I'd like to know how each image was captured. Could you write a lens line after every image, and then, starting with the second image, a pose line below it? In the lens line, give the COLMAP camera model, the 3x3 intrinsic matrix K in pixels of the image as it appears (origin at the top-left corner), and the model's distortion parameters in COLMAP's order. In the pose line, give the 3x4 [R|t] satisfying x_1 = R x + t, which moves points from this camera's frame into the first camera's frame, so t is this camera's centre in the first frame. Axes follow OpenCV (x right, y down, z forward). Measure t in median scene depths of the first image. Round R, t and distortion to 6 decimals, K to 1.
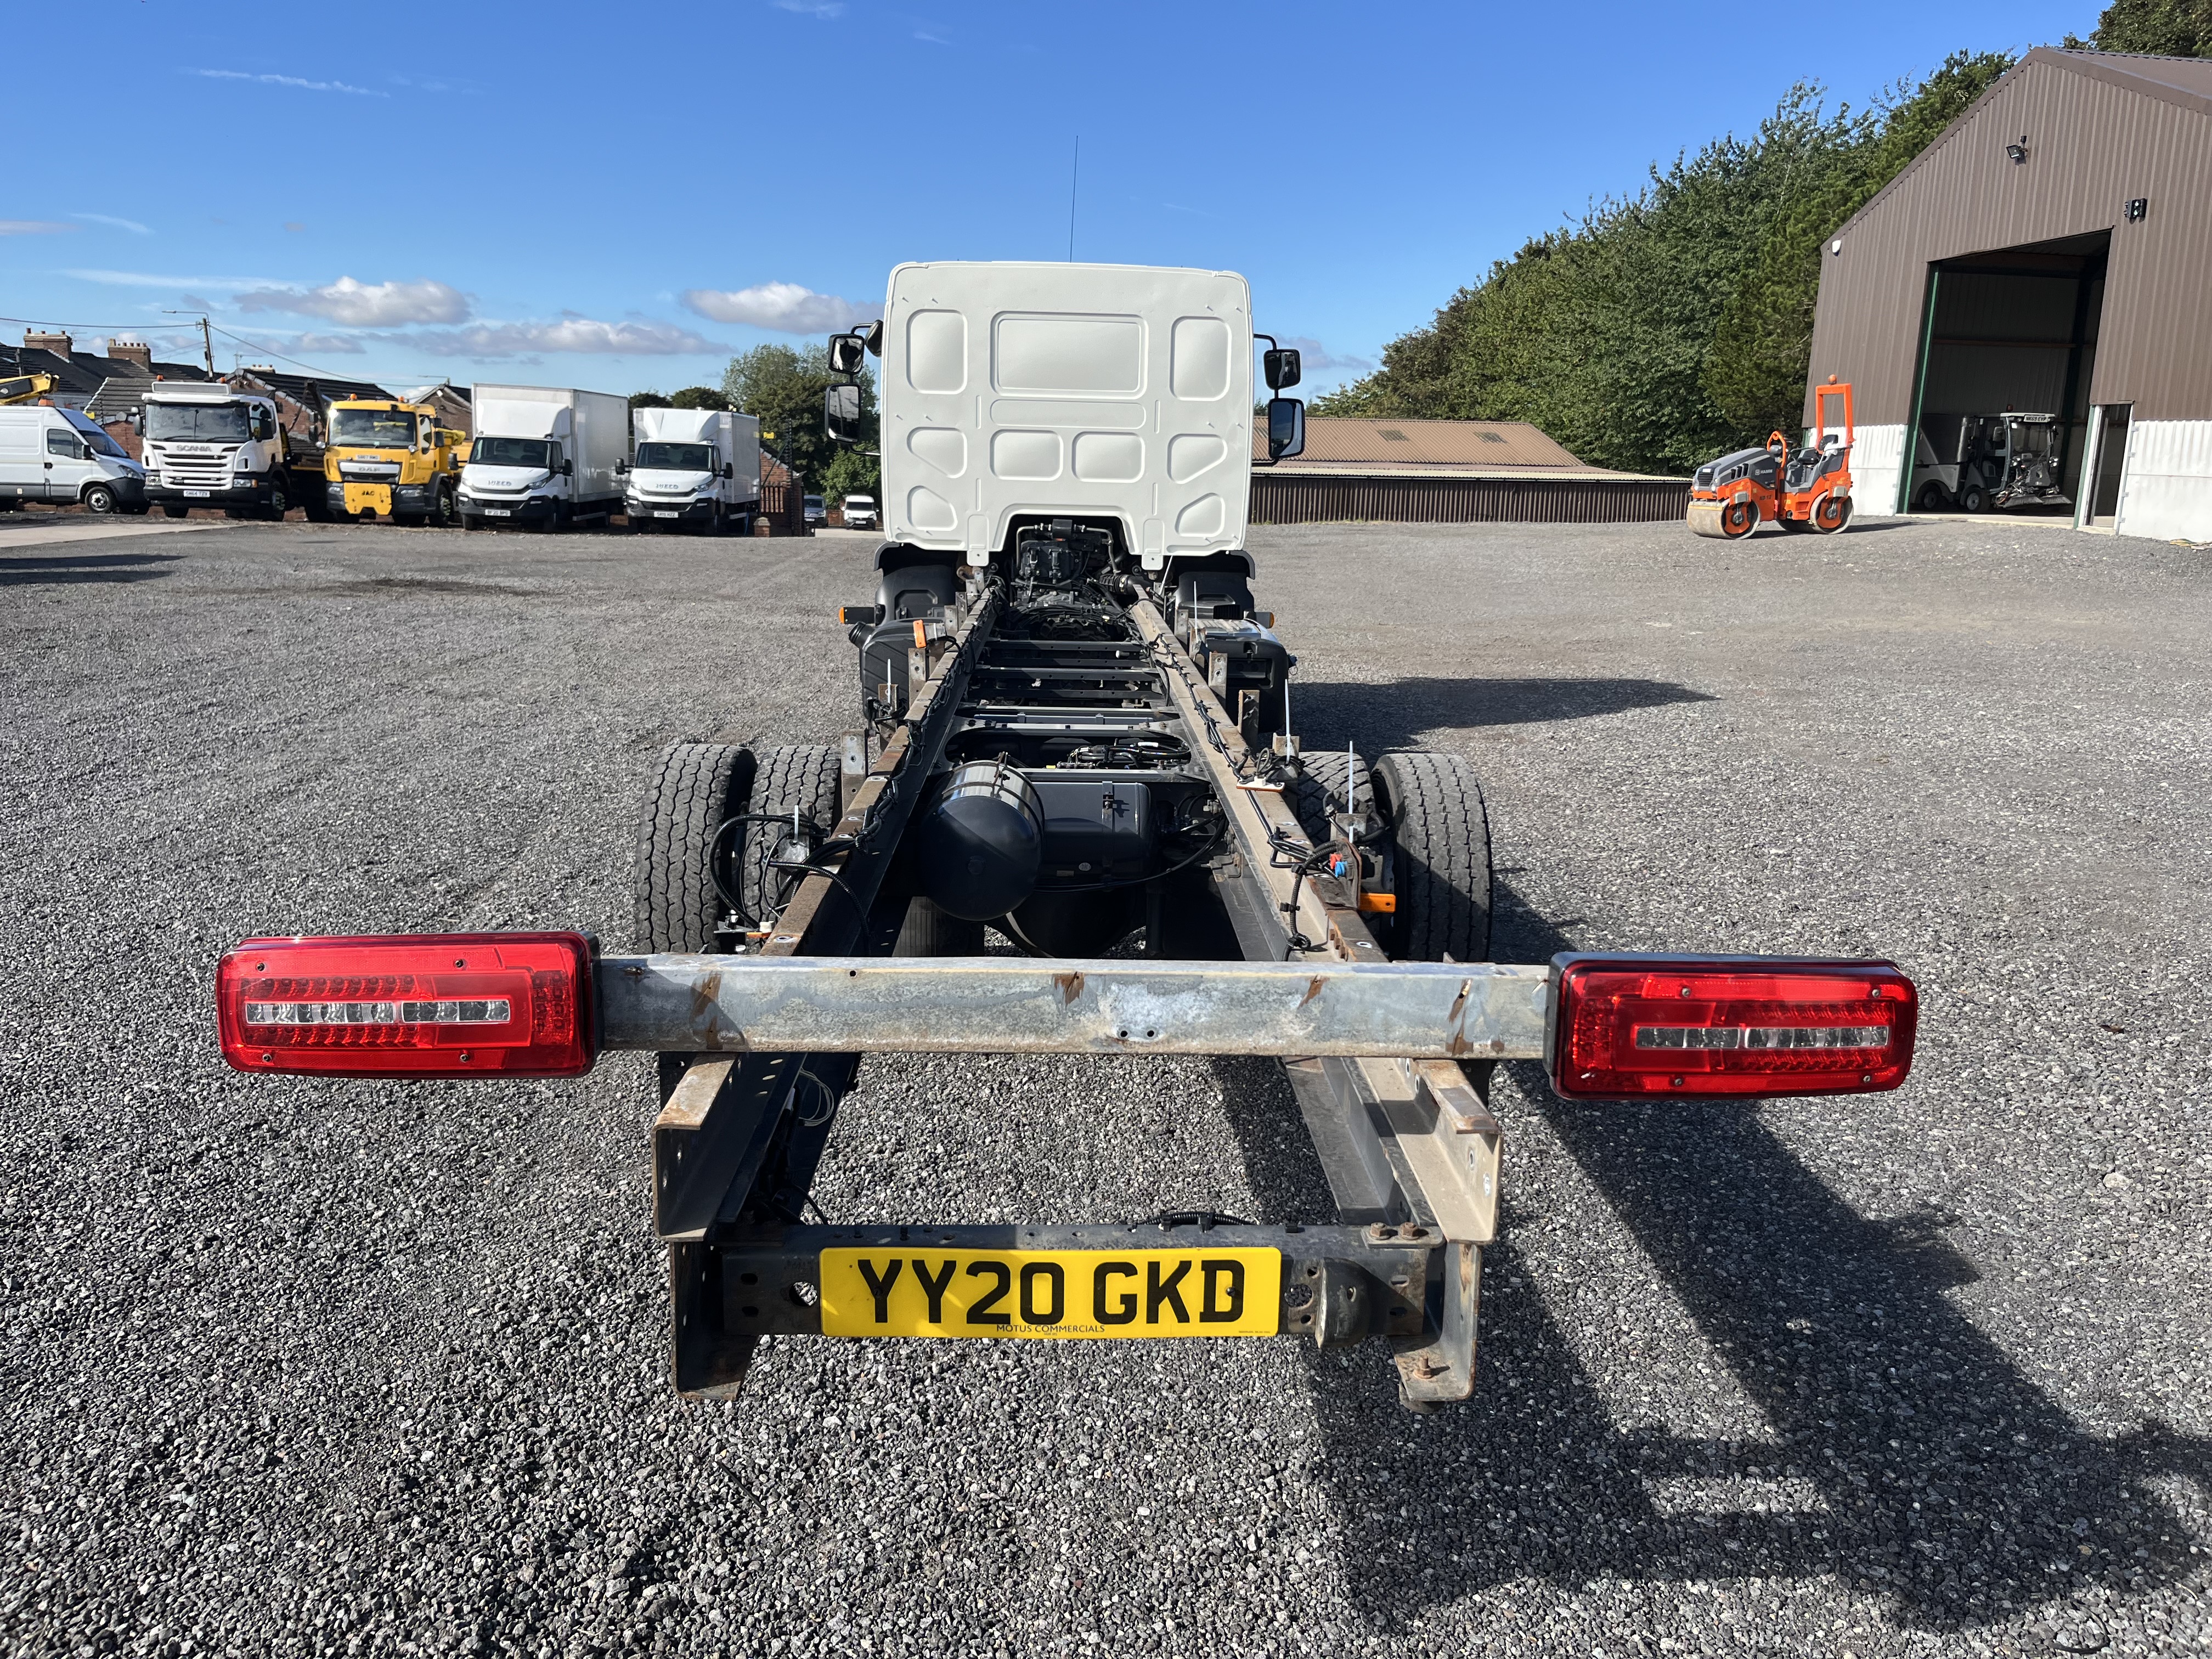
lens RADIAL K [[1655.8, 0, 1107.1], [0, 1655.8, 845.3], [0, 0, 1]] dist [0.041548, -0.052476]
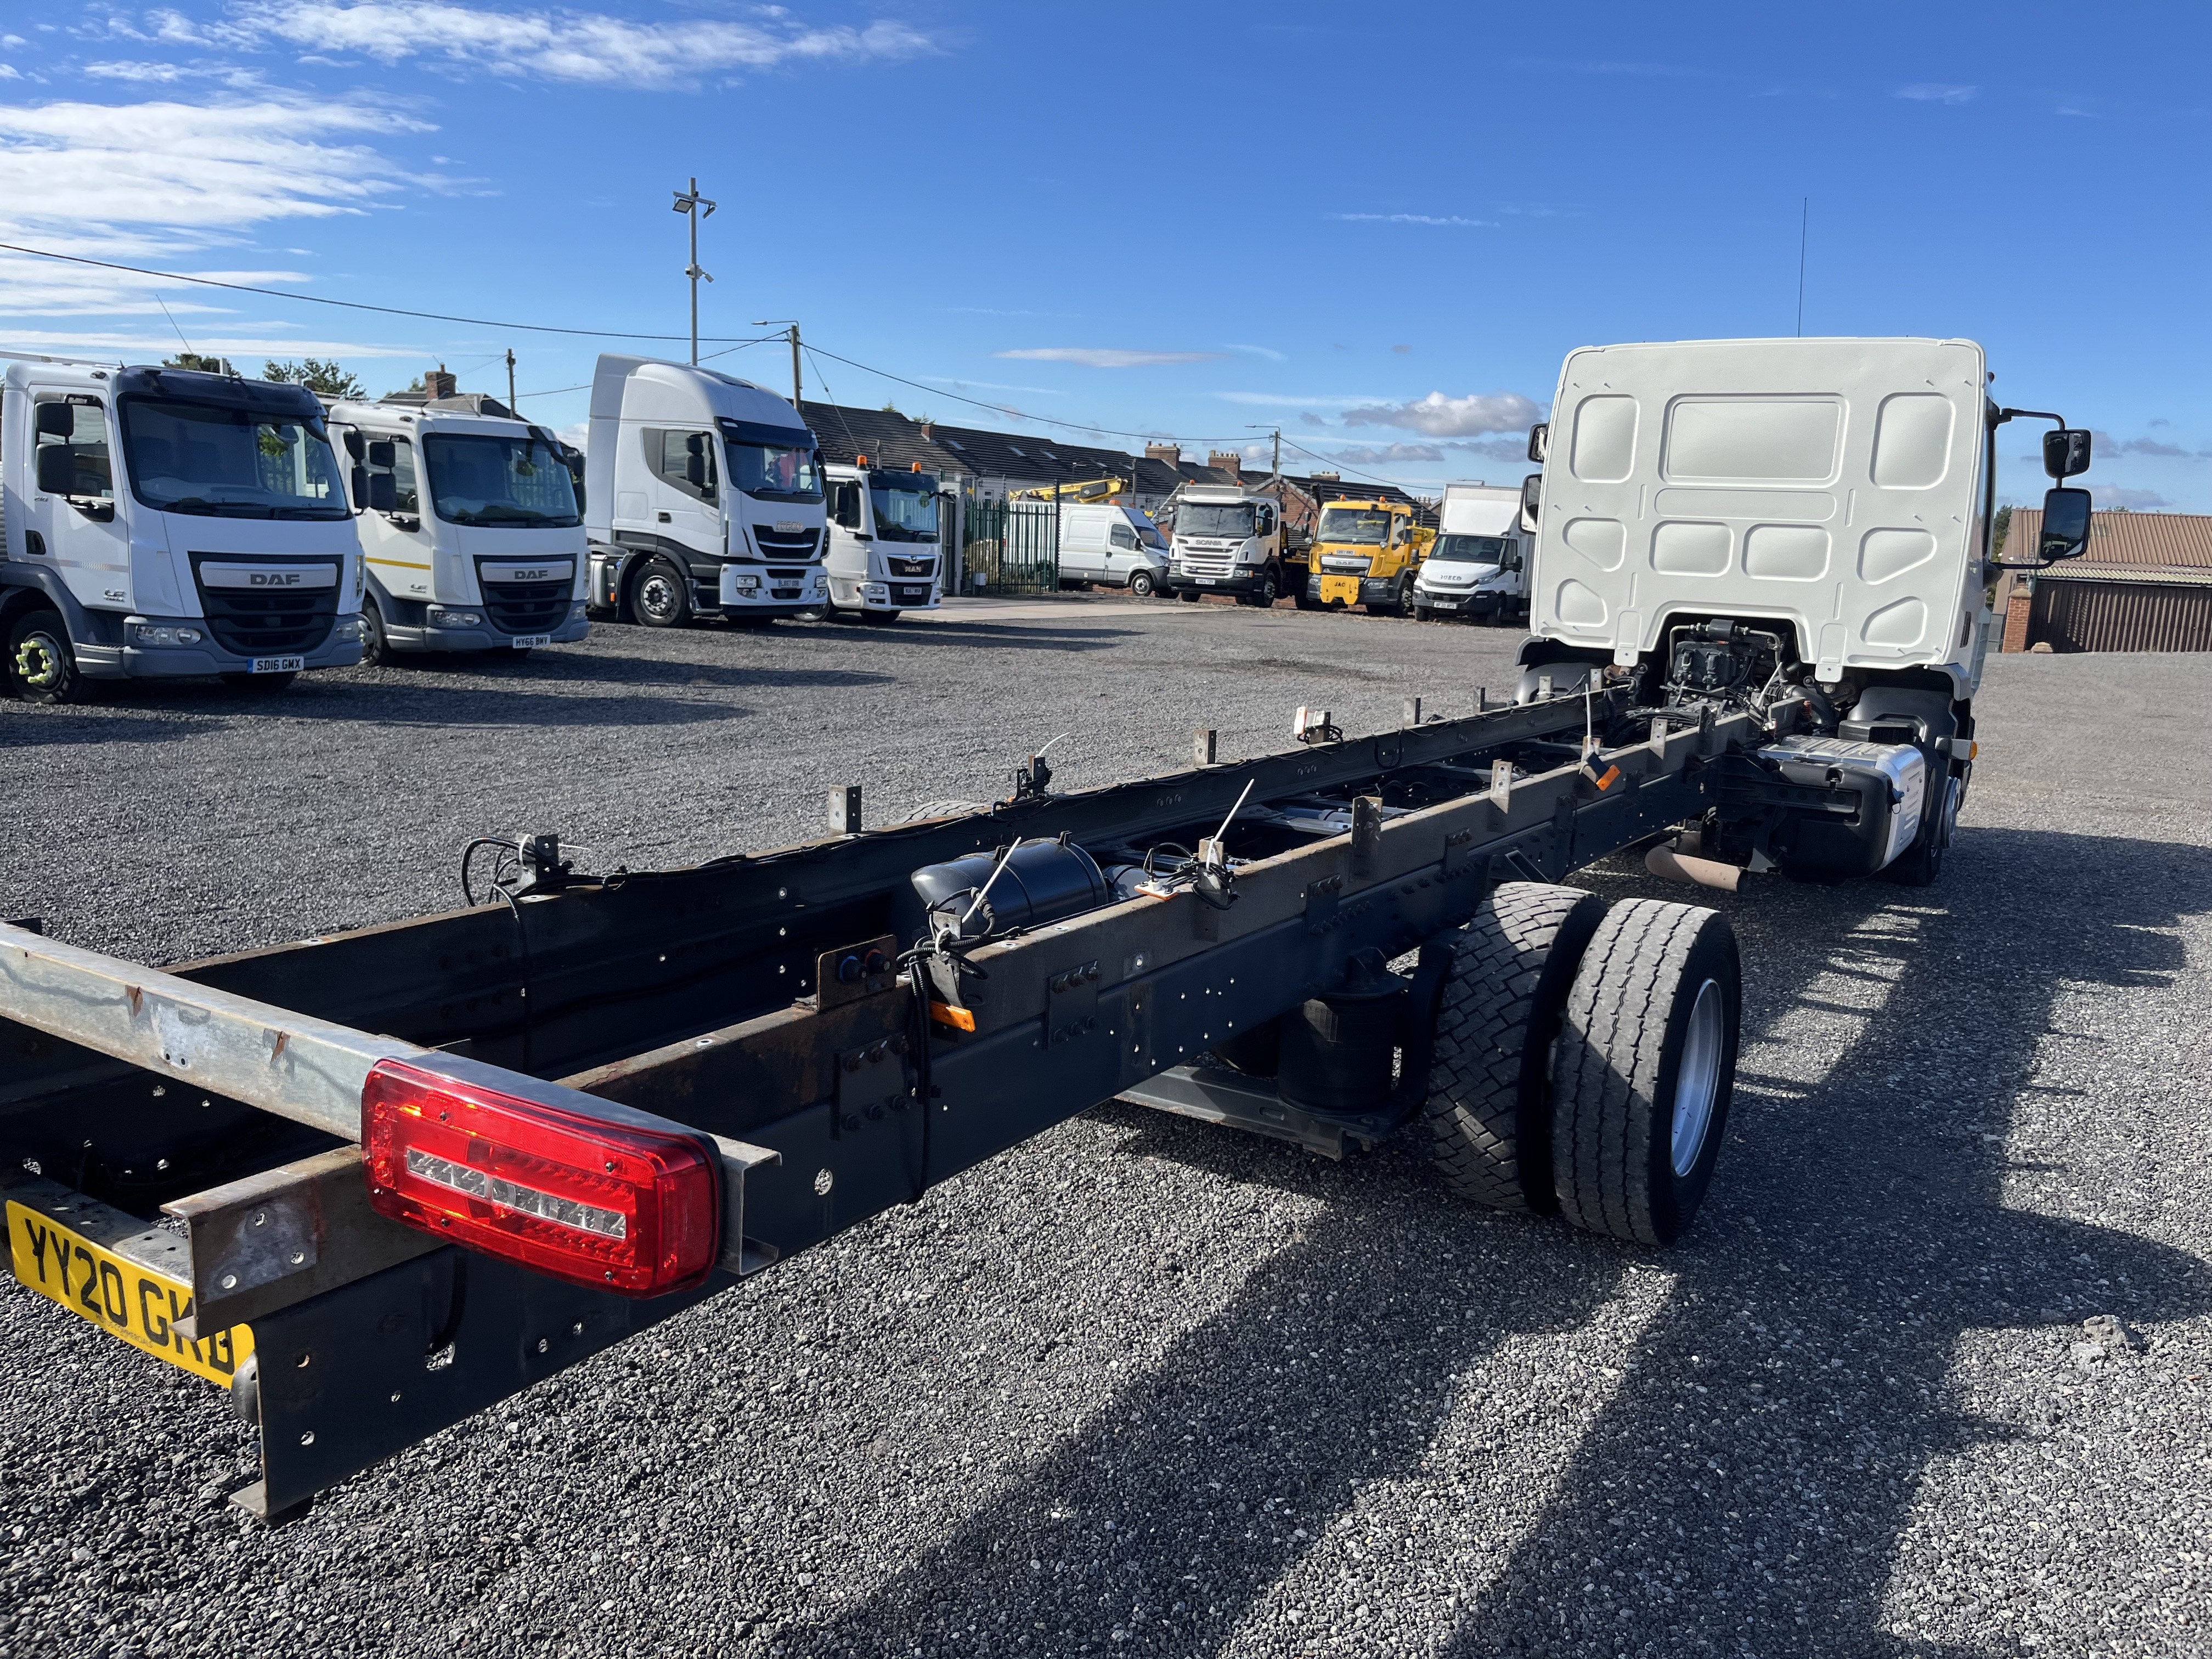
lens RADIAL K [[1655.8, 0, 1114.9], [0, 1655.8, 837.8], [0, 0, 1]] dist [0.041548, -0.052476]
pose [[0.840301, 0.110858, -0.530664, 0.186496], [-0.143467, 0.989443, -0.020479, -0.014632], [0.522792, 0.093341, 0.847335, 0.077669]]
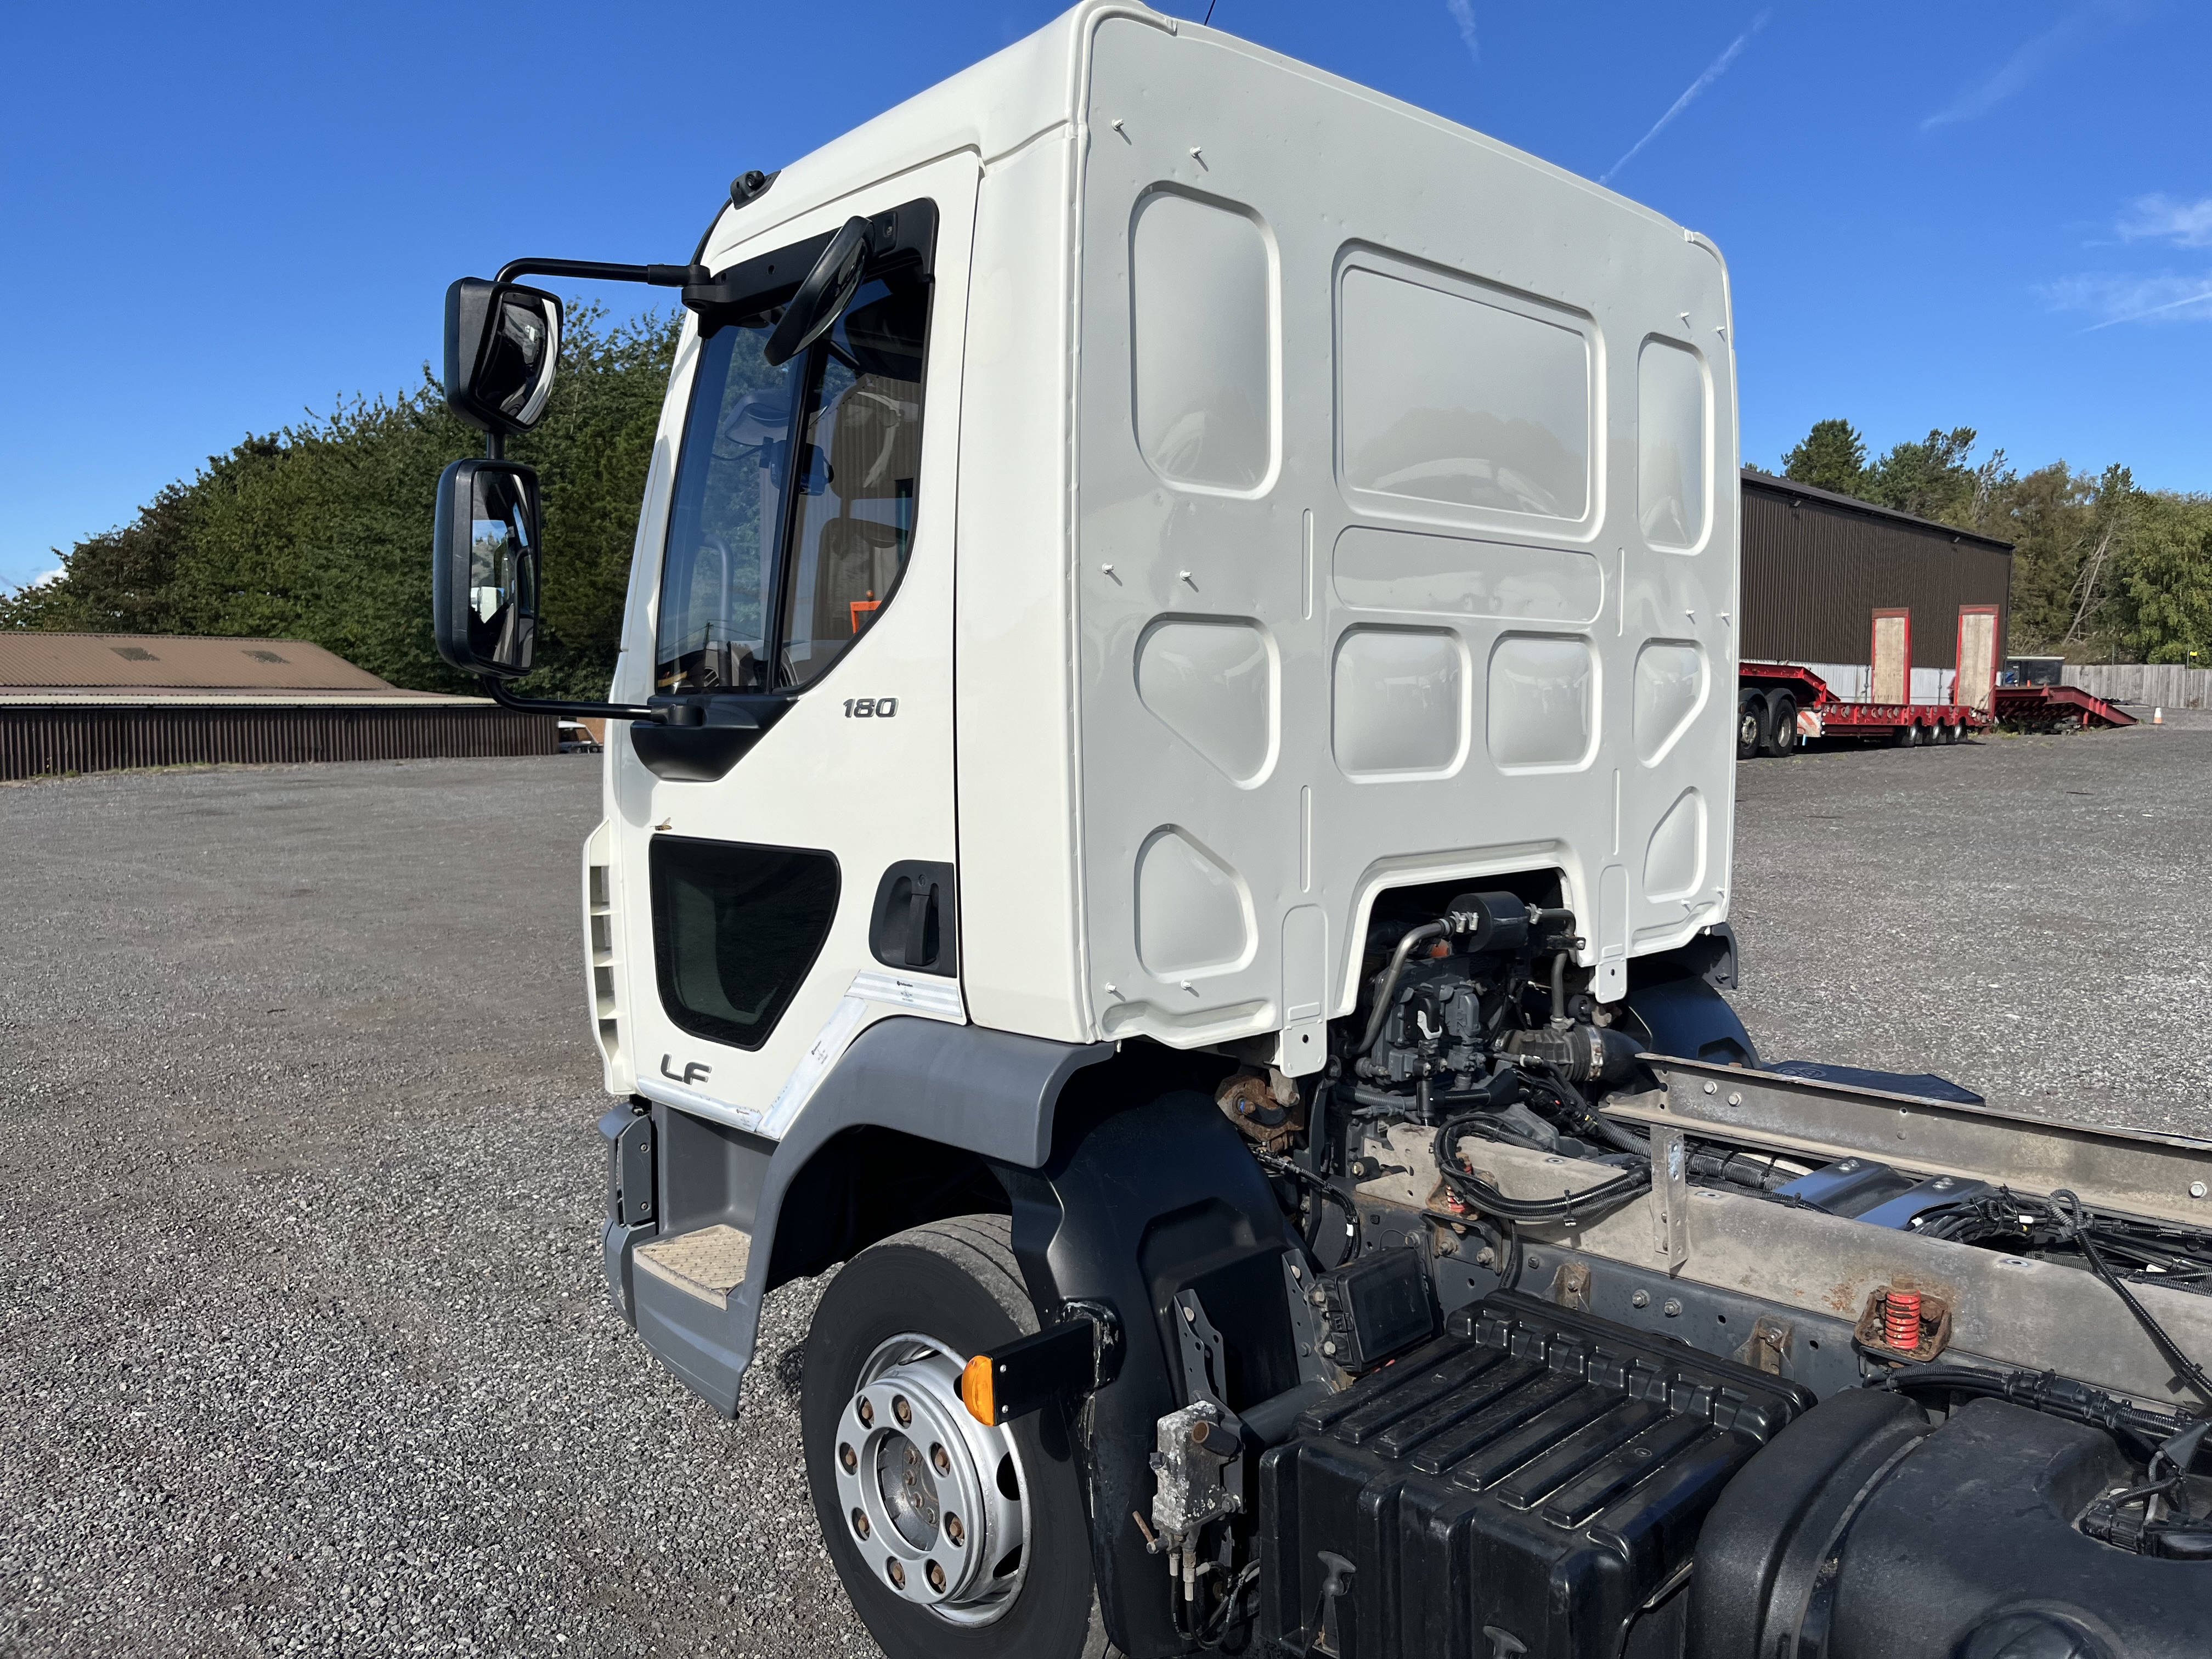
lens RADIAL K [[1655.8, 0, 1106.3], [0, 1655.8, 819.7], [0, 0, 1]] dist [0.041548, -0.052476]
pose [[0.719398, -0.070969, 0.690963, -0.304005], [0.168789, 0.982810, -0.074791, -0.198643], [-0.673778, 0.170432, 0.719010, 0.813769]]
